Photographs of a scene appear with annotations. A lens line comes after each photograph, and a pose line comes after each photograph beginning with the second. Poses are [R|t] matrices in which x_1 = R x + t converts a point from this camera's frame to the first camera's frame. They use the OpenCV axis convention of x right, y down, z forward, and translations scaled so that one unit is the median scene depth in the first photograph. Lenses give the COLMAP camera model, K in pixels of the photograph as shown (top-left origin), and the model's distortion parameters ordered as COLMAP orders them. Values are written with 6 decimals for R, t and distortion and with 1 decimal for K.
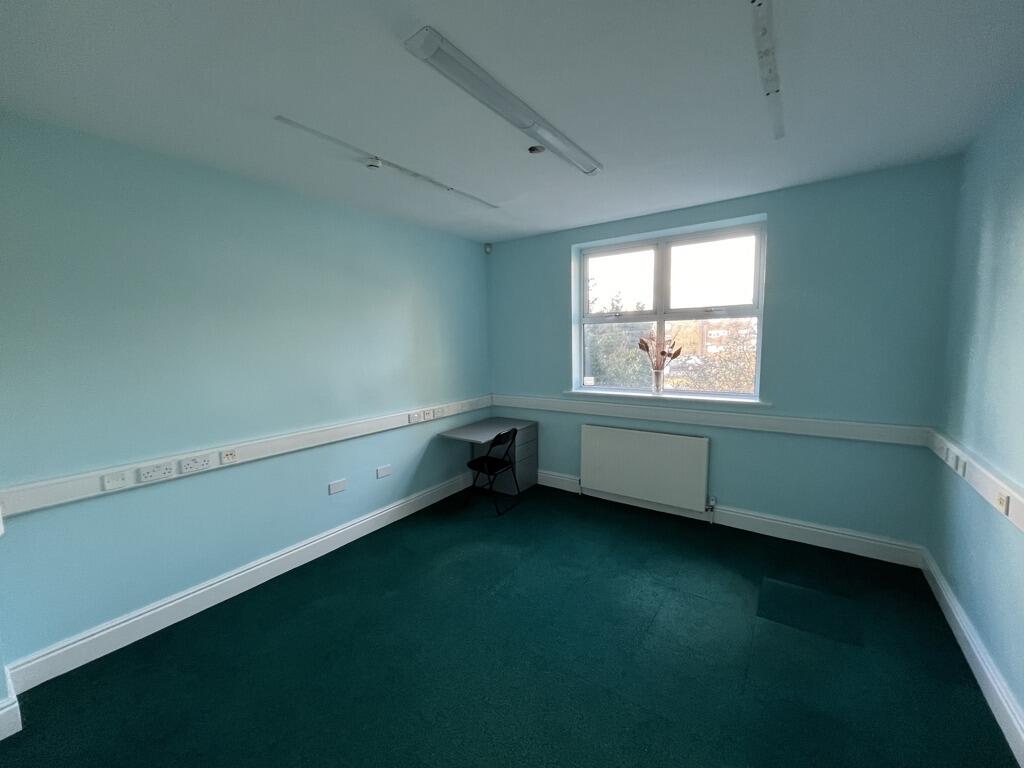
lens RADIAL K [[411.6, 0, 512.0], [0, 411.6, 384.0], [0, 0, 1]] dist [0.000273, 0.000072]
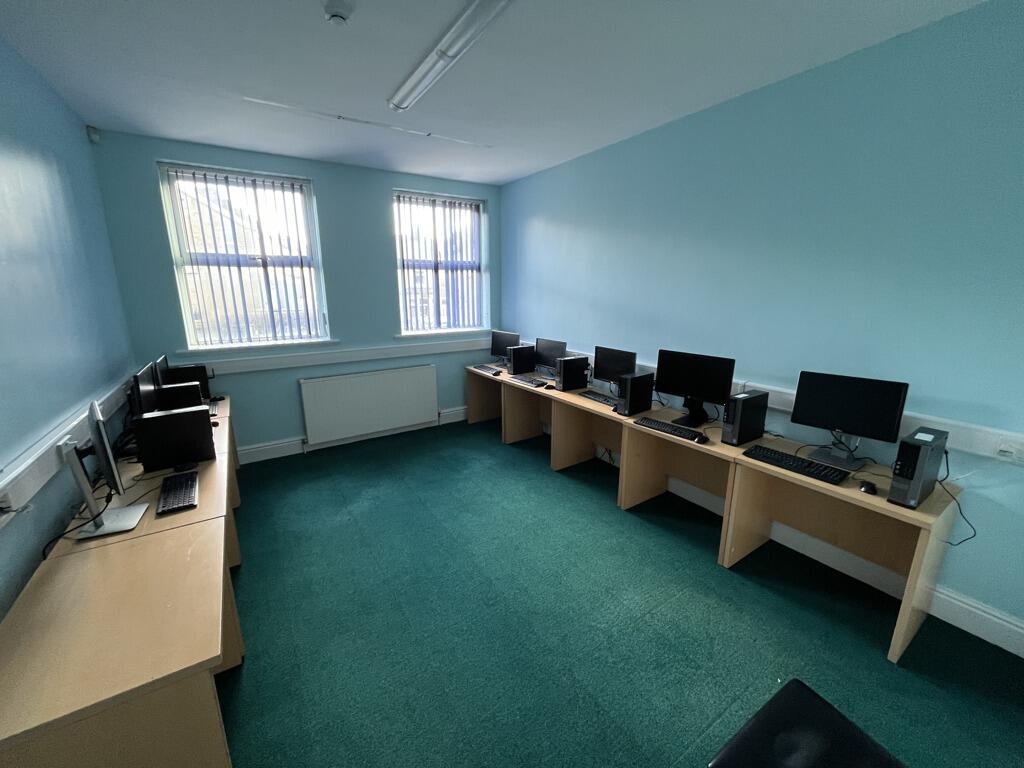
lens RADIAL K [[411.6, 0, 512.0], [0, 411.6, 384.0], [0, 0, 1]] dist [0.000273, 0.000072]
pose [[0.366159, -0.206387, 0.907376, -0.500321], [0.104460, 0.978048, 0.180309, -0.009748], [-0.924670, 0.028763, 0.379680, 0.206205]]
